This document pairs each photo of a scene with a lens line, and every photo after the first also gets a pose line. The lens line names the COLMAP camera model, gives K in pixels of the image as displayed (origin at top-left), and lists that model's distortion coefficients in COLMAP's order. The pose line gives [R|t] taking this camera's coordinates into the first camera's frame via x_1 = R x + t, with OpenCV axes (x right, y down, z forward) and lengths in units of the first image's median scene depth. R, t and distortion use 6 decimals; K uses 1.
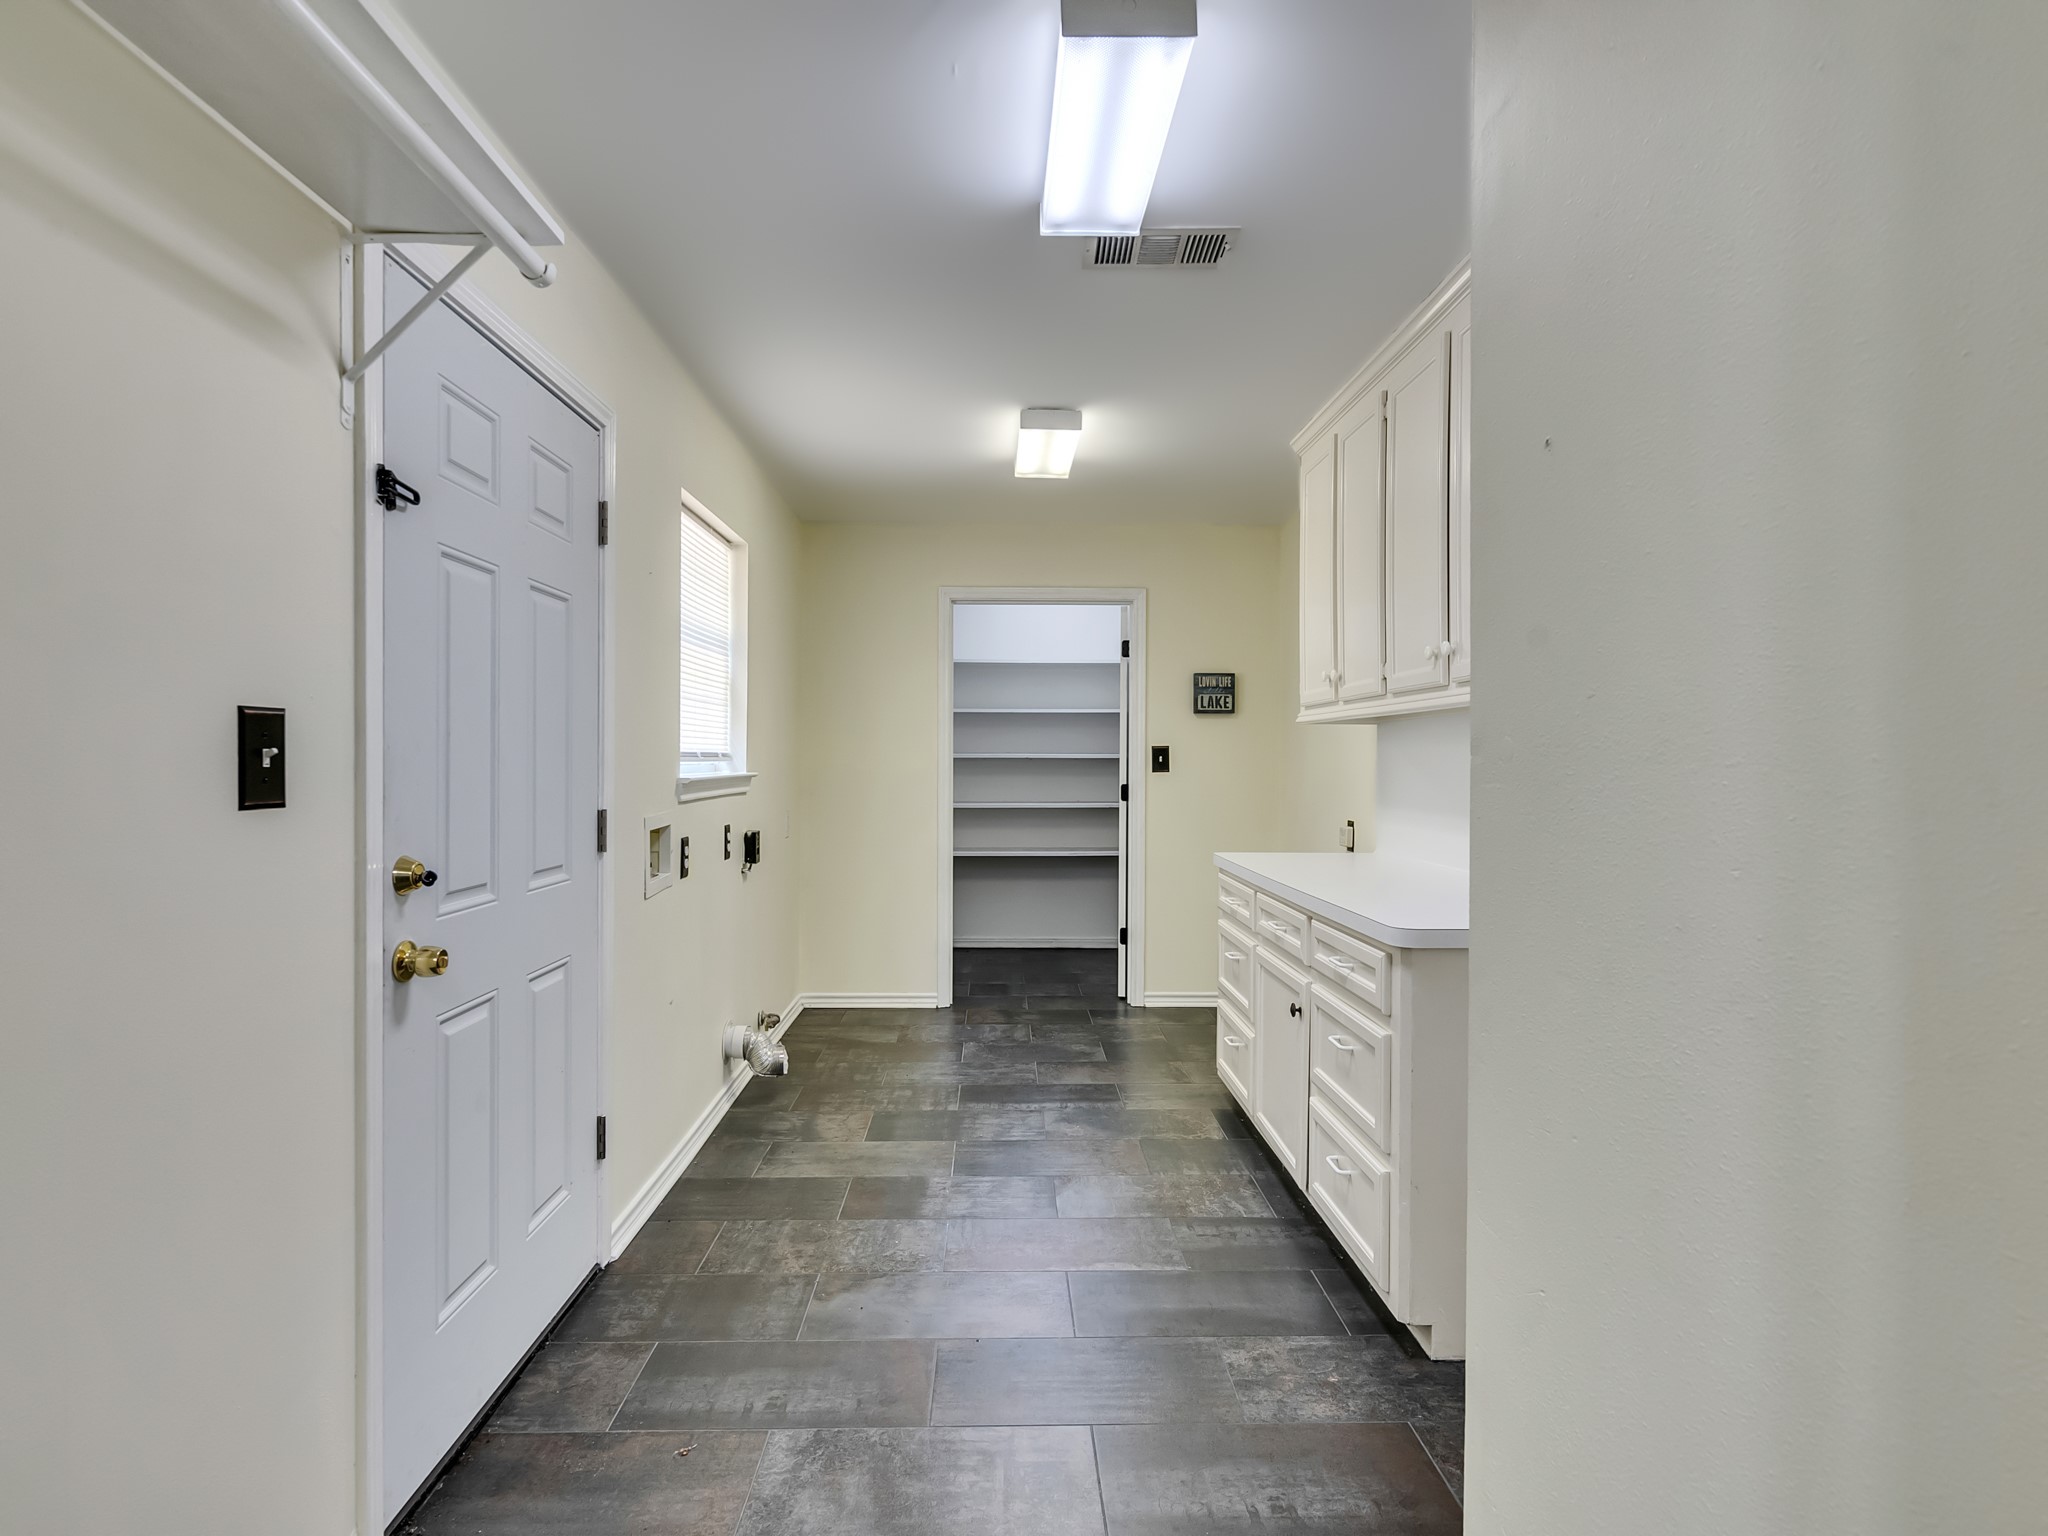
lens RADIAL K [[1057.1, 0, 1013.3], [0, 1057.1, 767.8], [0, 0, 1]] dist [-0.009035, 0.006235]
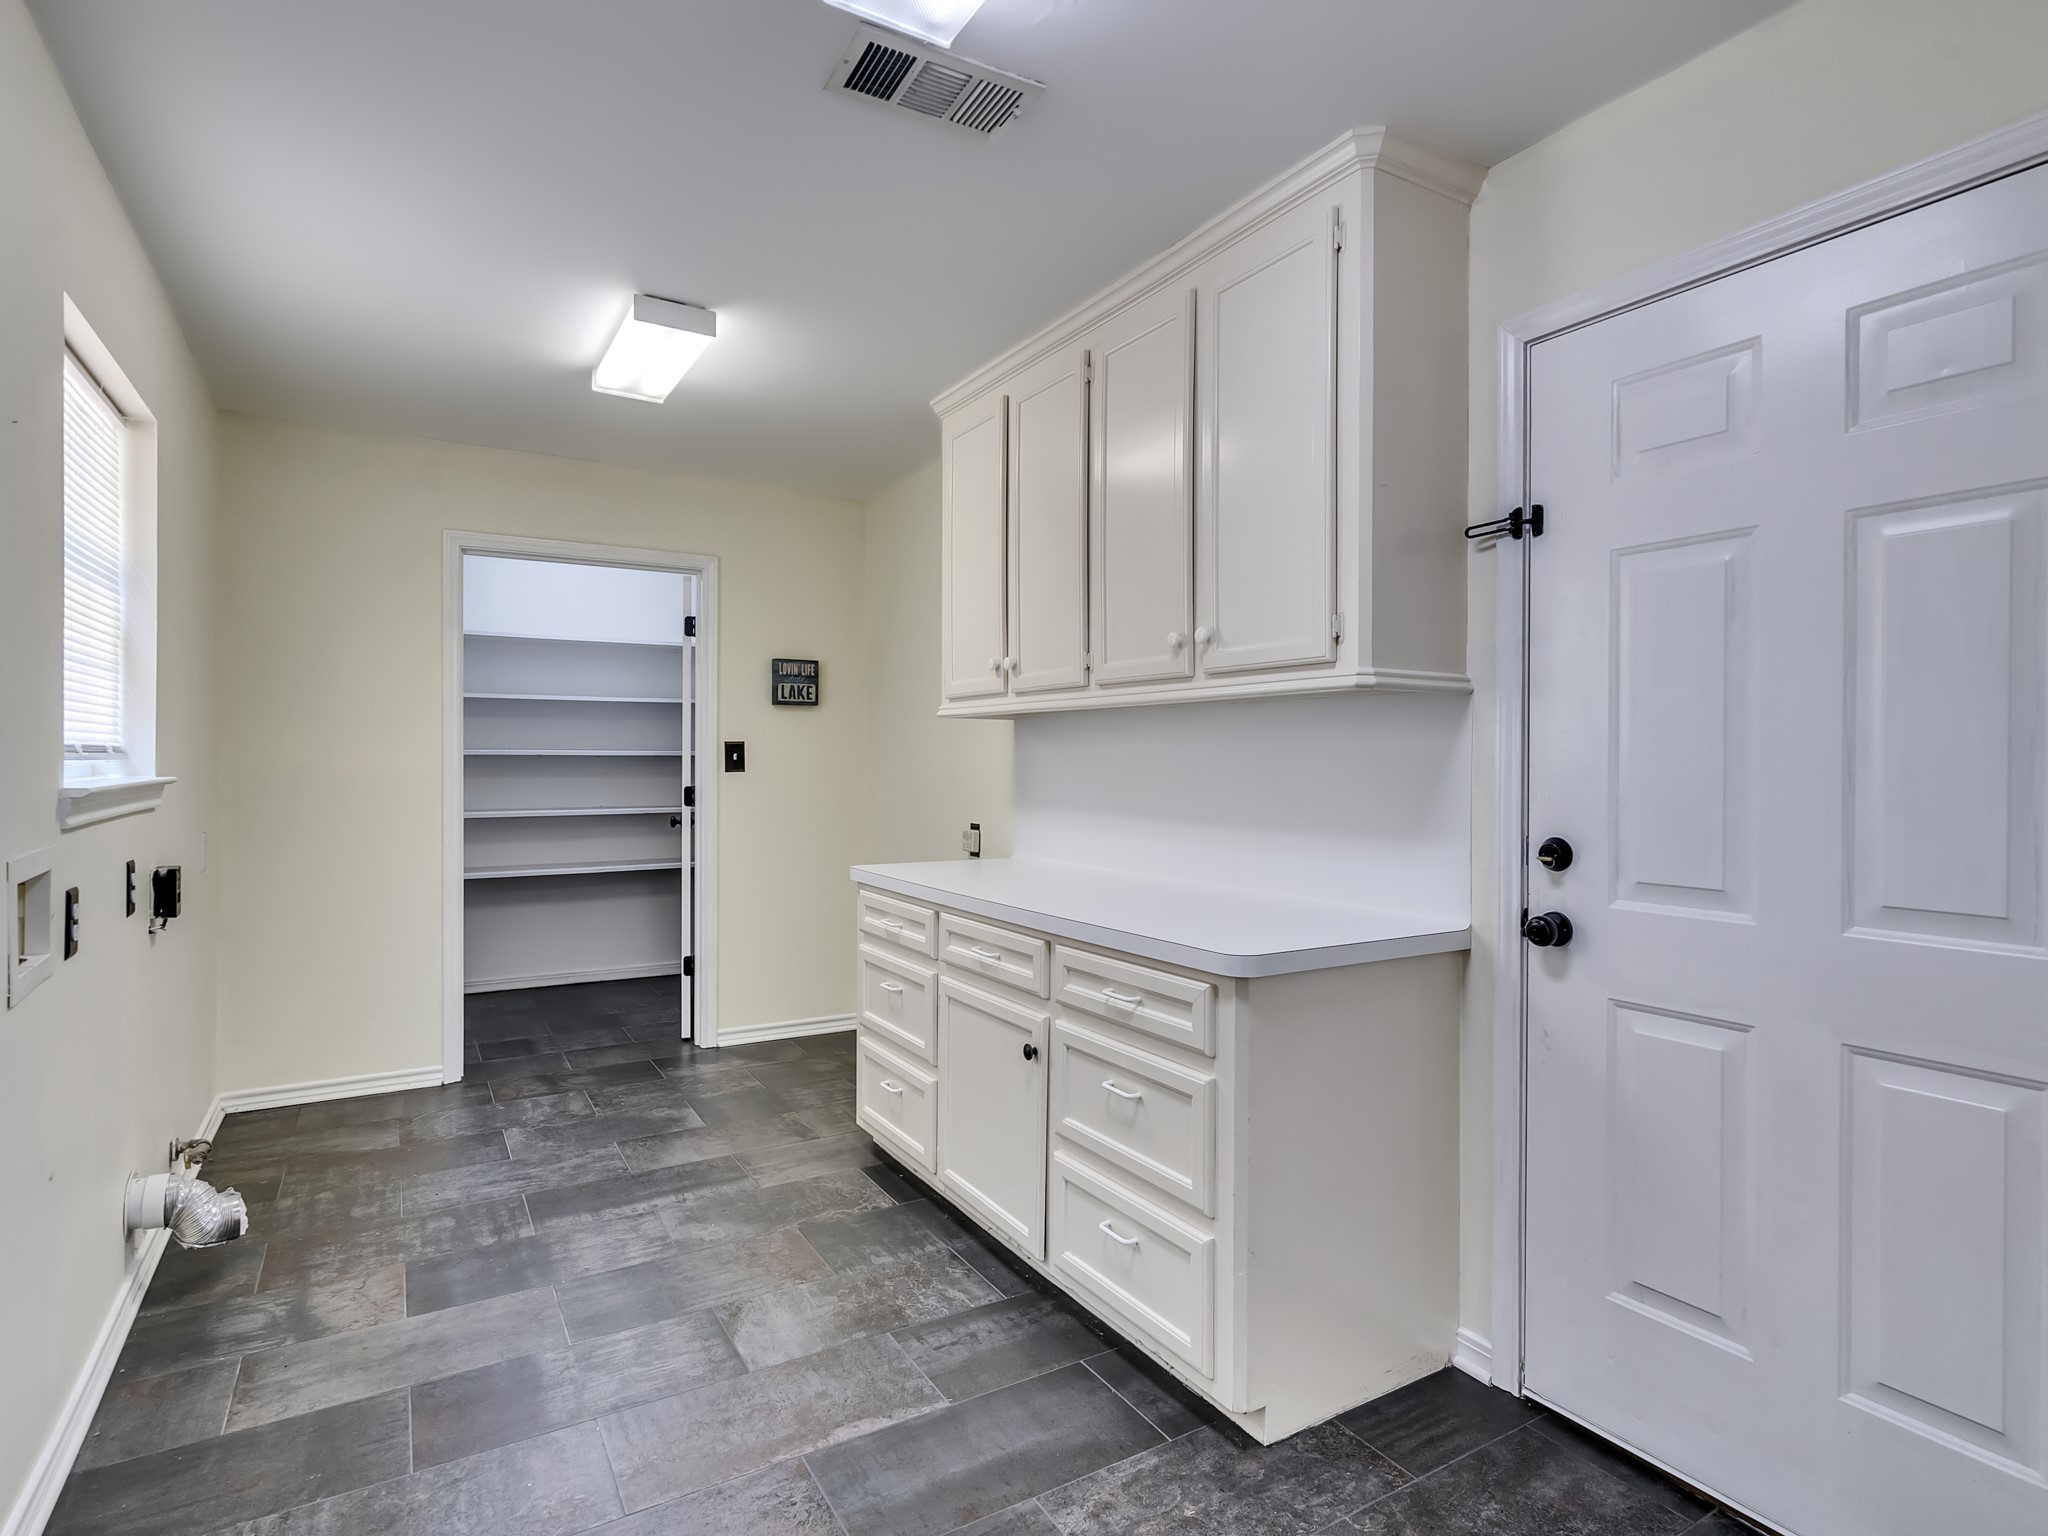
lens RADIAL K [[1057.1, 0, 1013.3], [0, 1057.1, 767.8], [0, 0, 1]] dist [-0.009035, 0.006235]
pose [[0.870452, -0.003730, 0.492239, -0.152825], [0.002487, 0.999992, 0.003180, -0.002457], [-0.492247, -0.001544, 0.870454, 0.246741]]
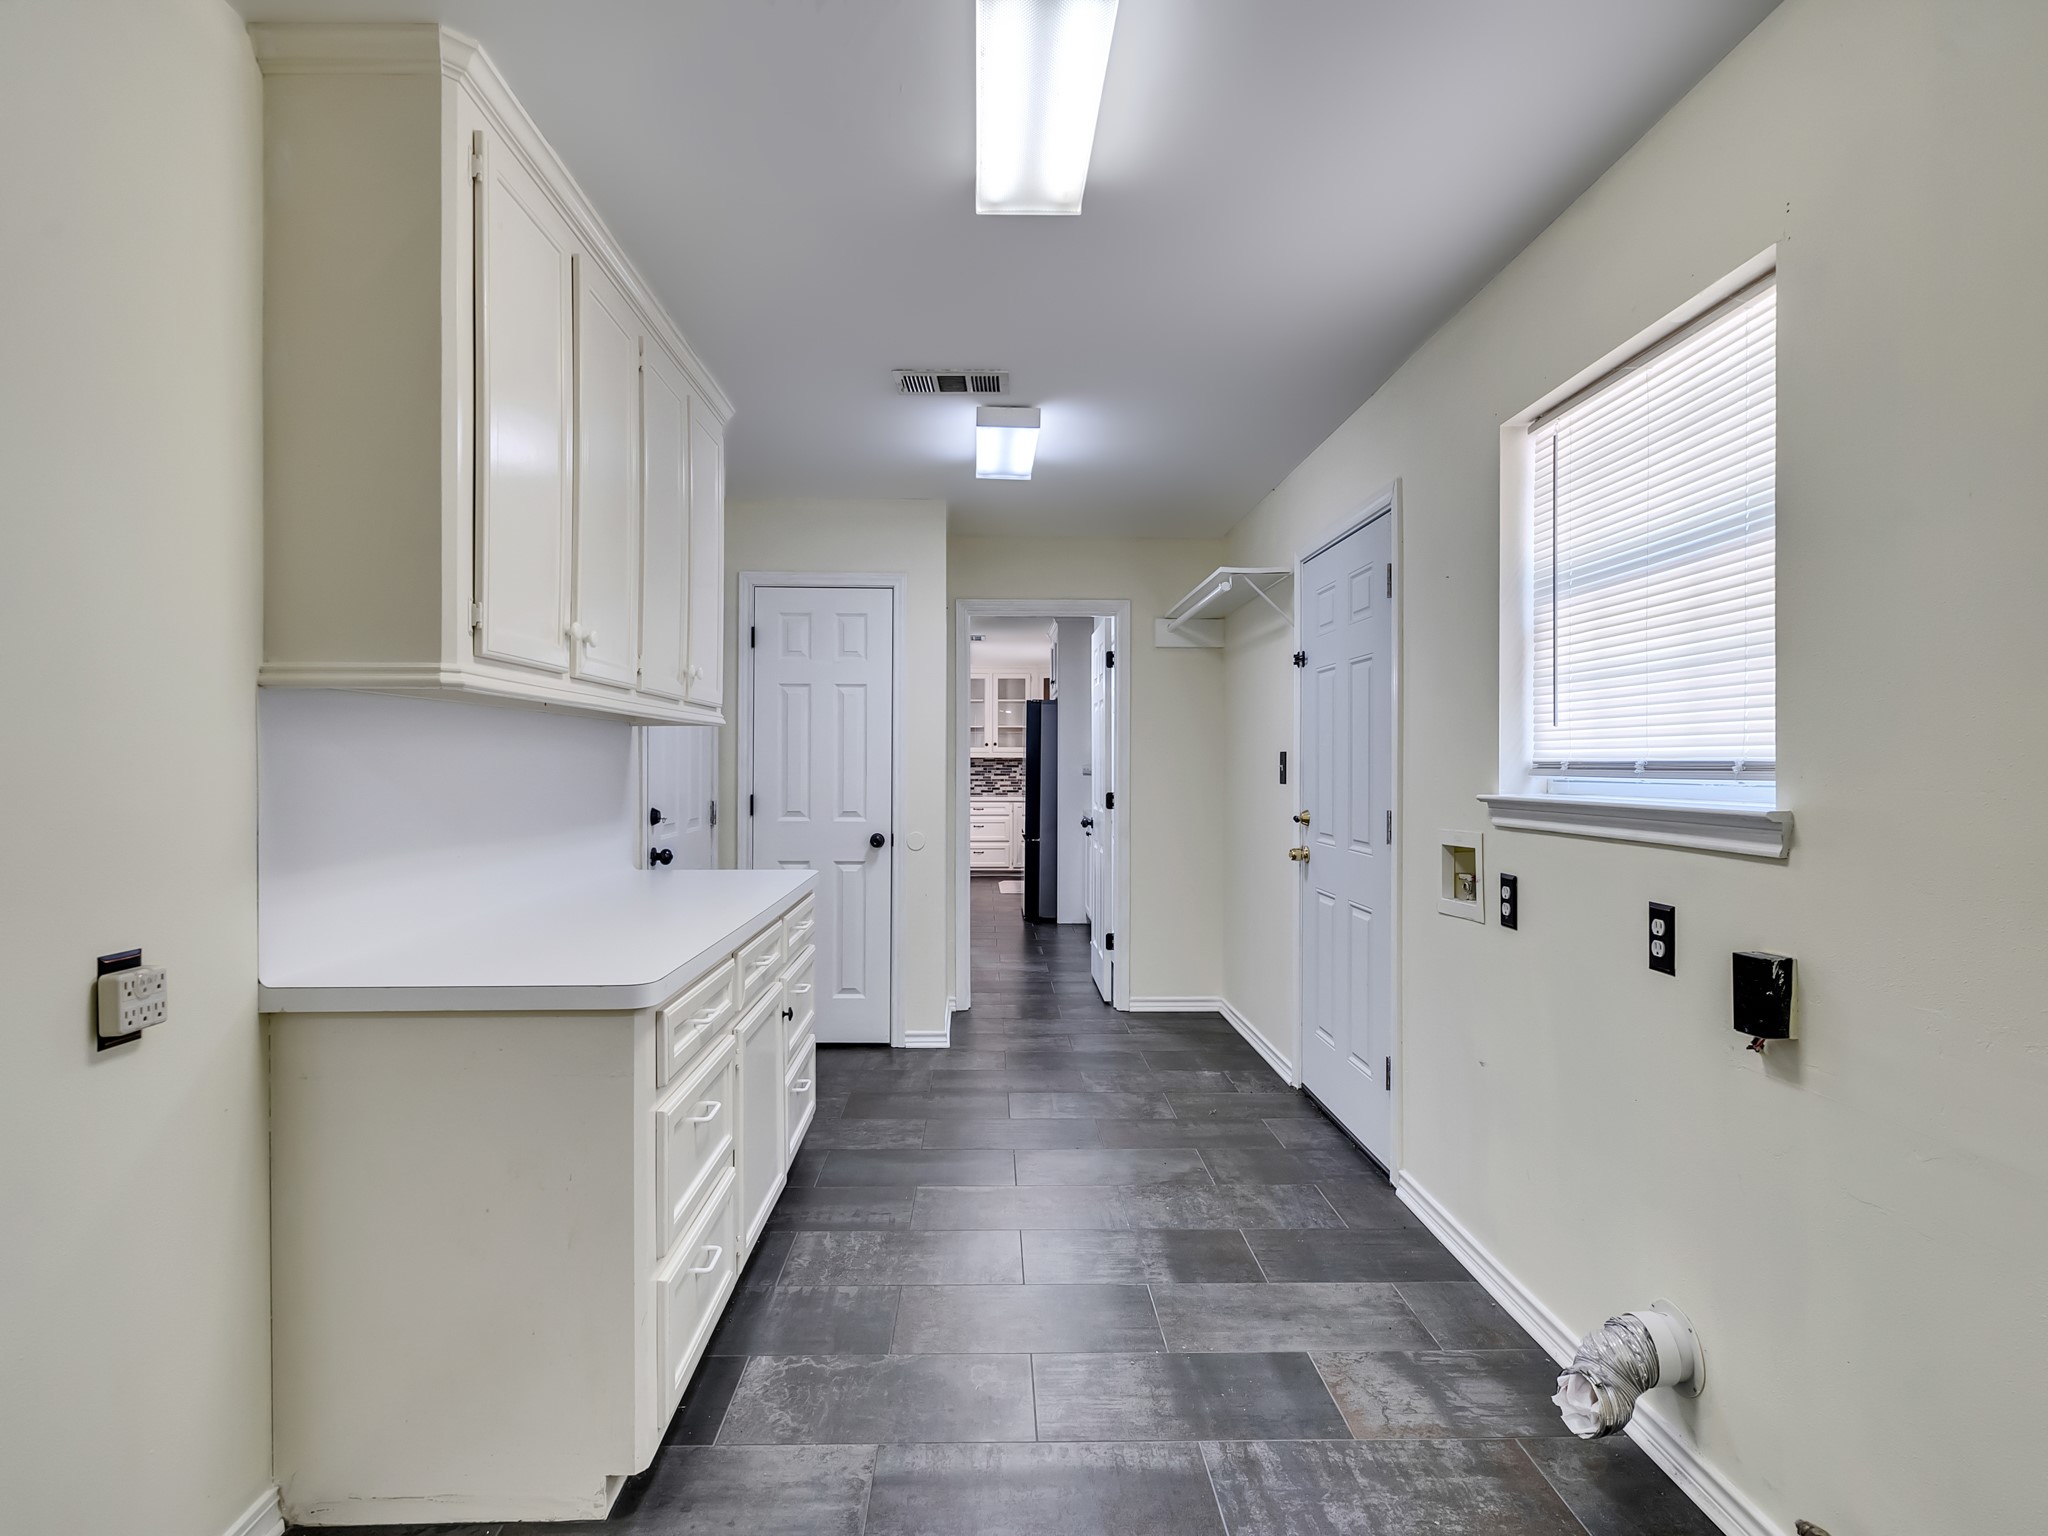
lens RADIAL K [[1056.7, 0, 1014.5], [0, 1056.7, 767.2], [0, 0, 1]] dist [-0.010088, 0.010286]
pose [[-0.999938, -0.005854, -0.009471, 0.056053], [-0.005962, 0.999917, 0.011454, -0.019685], [0.009403, 0.011510, -0.999890, 1.881396]]
